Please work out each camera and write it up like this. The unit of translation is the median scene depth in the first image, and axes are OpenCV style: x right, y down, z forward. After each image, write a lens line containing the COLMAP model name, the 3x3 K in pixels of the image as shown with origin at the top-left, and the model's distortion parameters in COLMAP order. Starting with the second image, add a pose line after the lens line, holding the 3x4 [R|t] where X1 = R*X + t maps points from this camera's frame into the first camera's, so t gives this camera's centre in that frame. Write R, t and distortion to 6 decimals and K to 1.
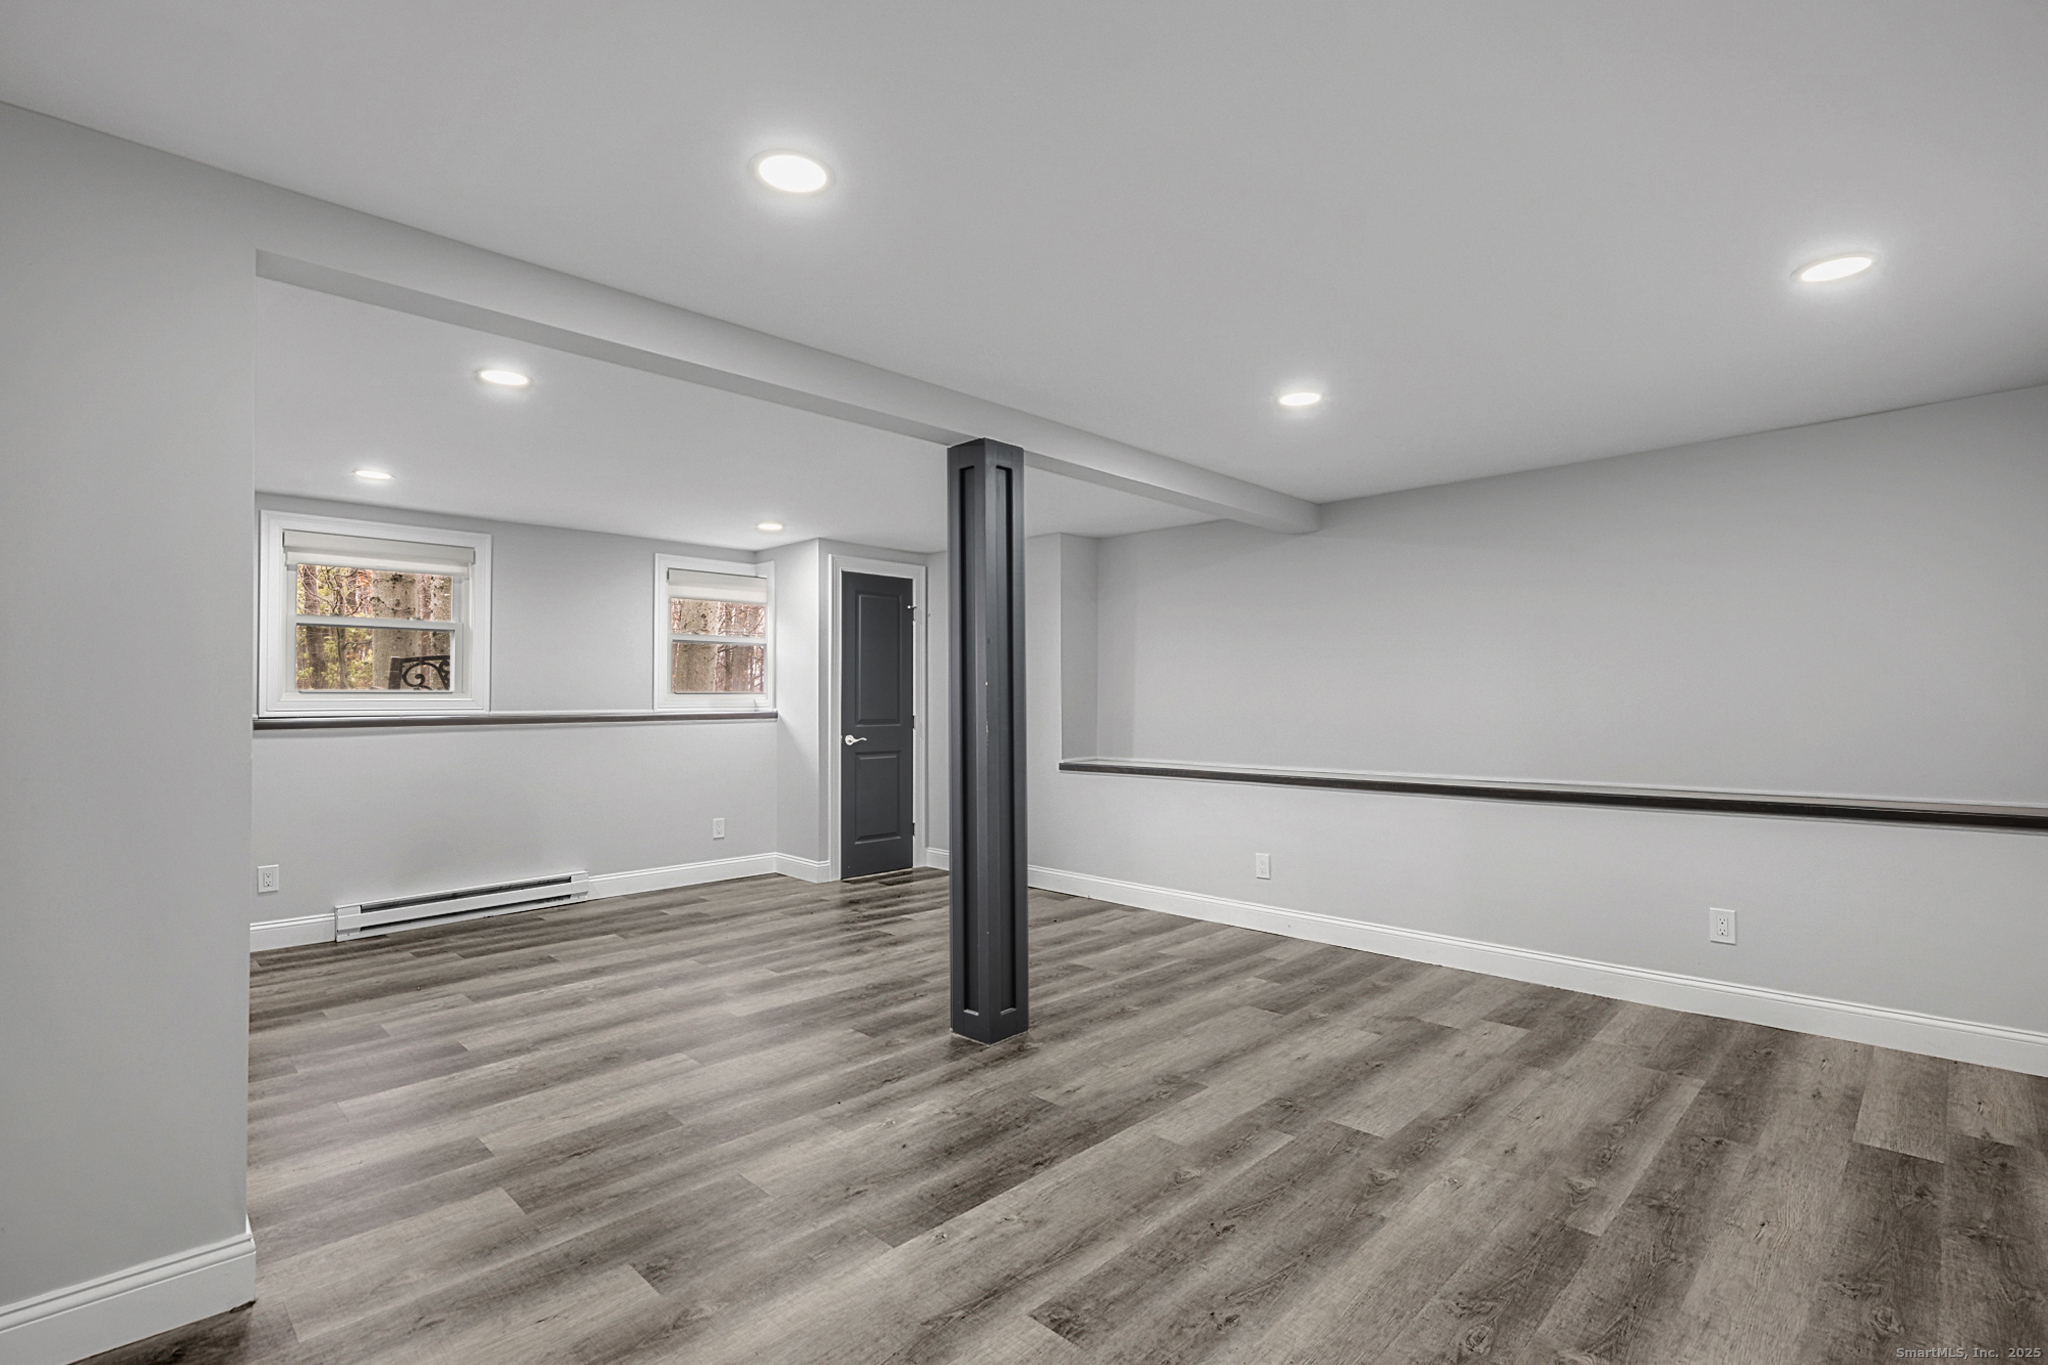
lens RADIAL K [[951.2, 0, 1023.6], [0, 951.2, 702.9], [0, 0, 1]] dist [0.001805, -0.000480]
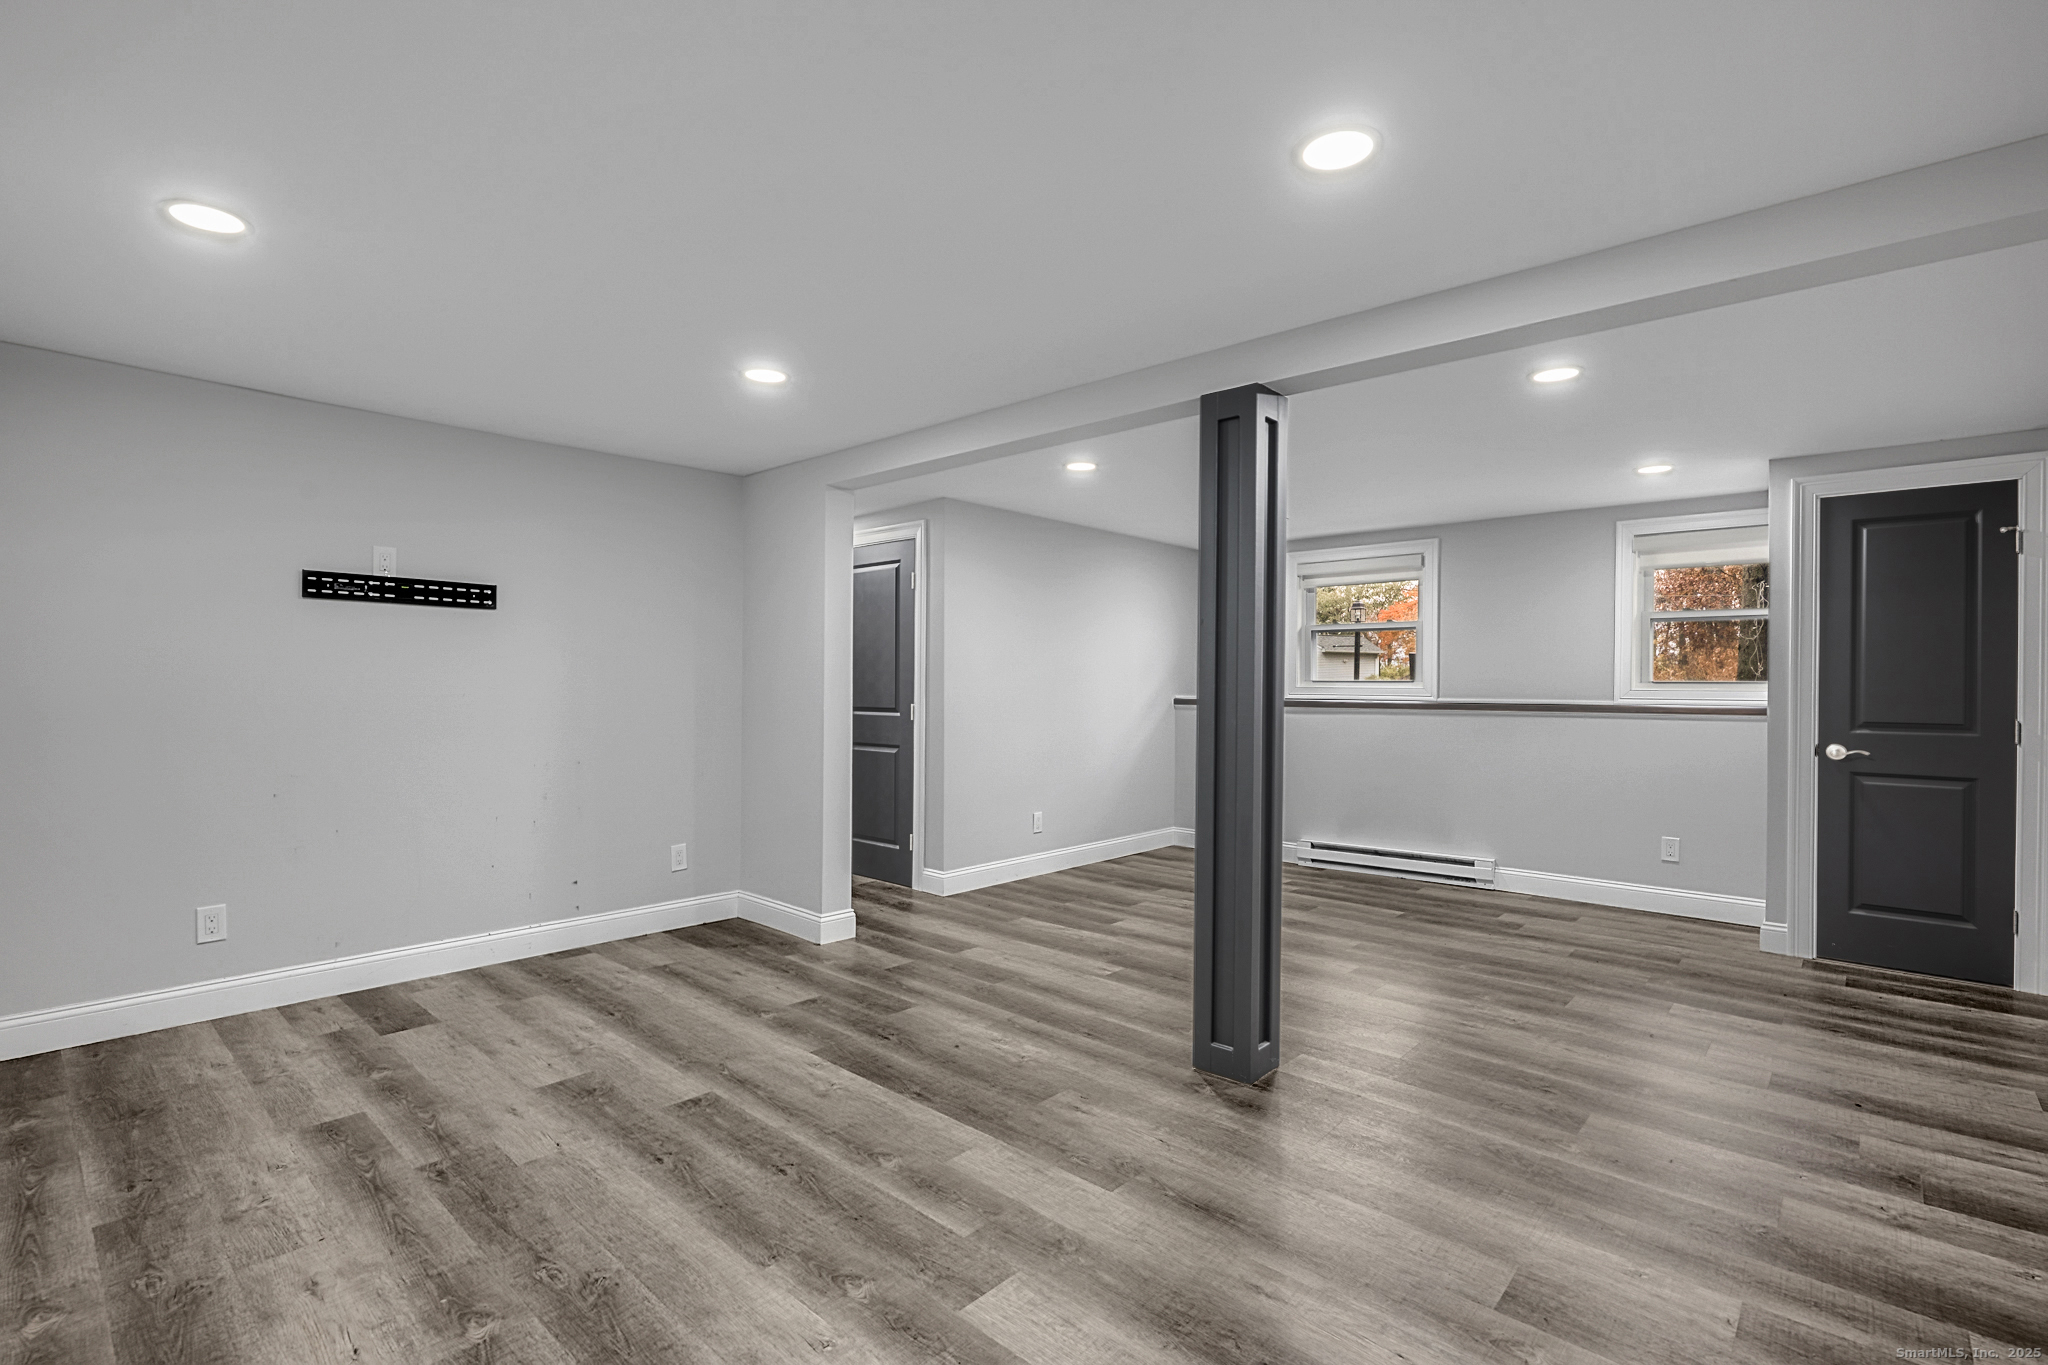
lens RADIAL K [[924.6, 0, 1024.0], [0, 924.6, 682.5], [0, 0, 1]] dist [-0.004005, -0.000290]
pose [[0.048239, -0.001160, -0.998835, 0.884925], [-0.011963, 0.999927, -0.001739, -0.002886], [0.998764, 0.012033, 0.048222, 0.844774]]
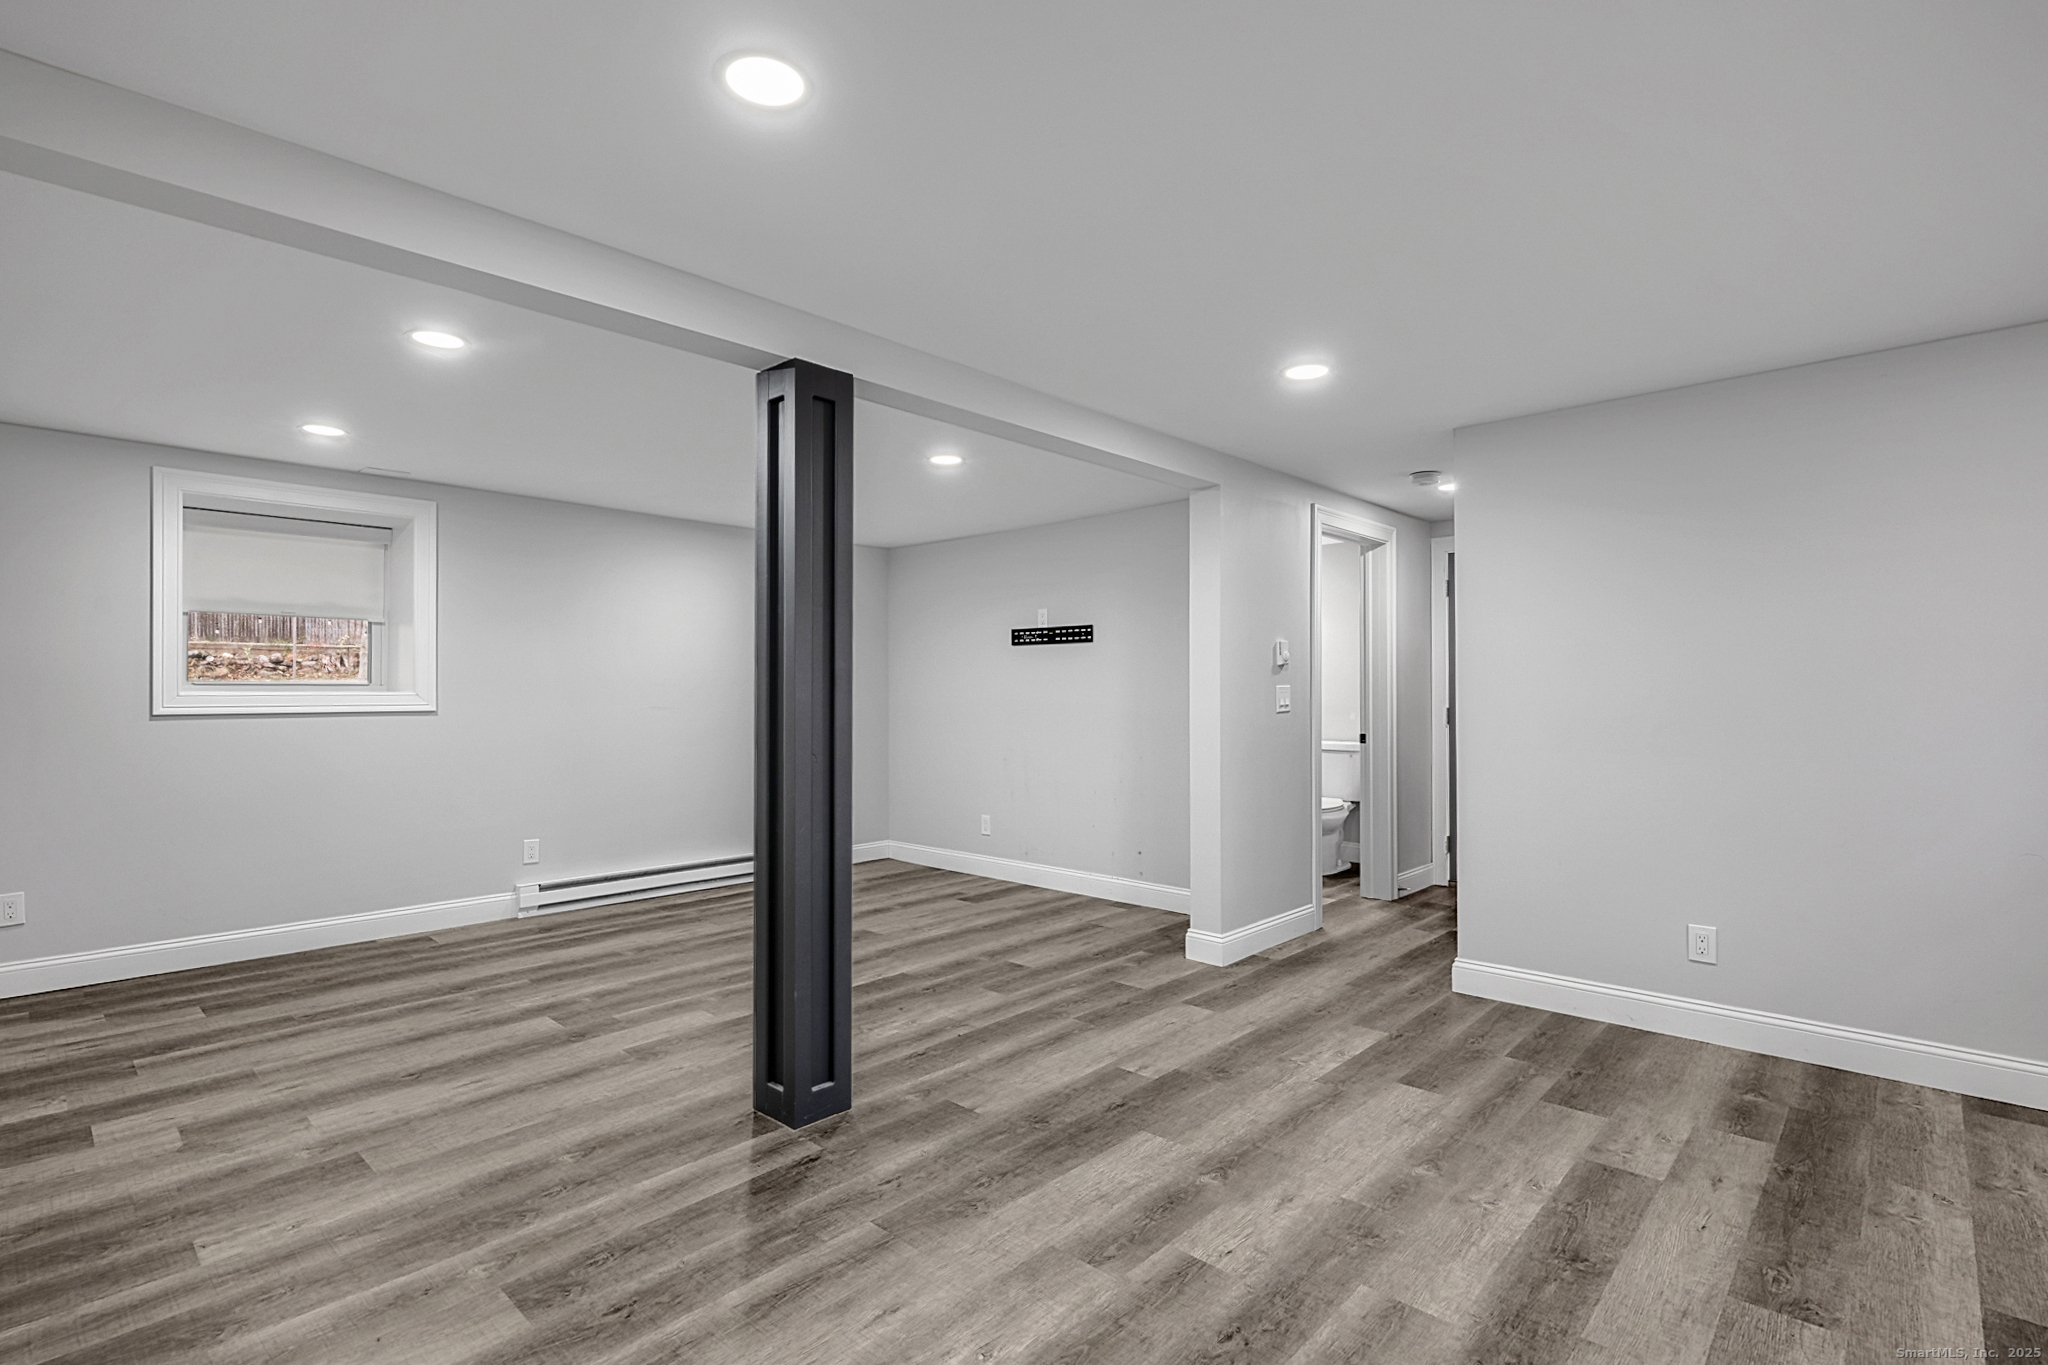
lens RADIAL K [[968.3, 0, 1024.0], [0, 968.3, 682.5], [0, 0, 1]] dist [0.015210, -0.005467]
pose [[-0.999487, 0.004362, -0.031724, -0.218019], [0.004627, 0.999955, -0.008262, -0.004093], [0.031686, -0.008405, -0.999463, 2.019905]]
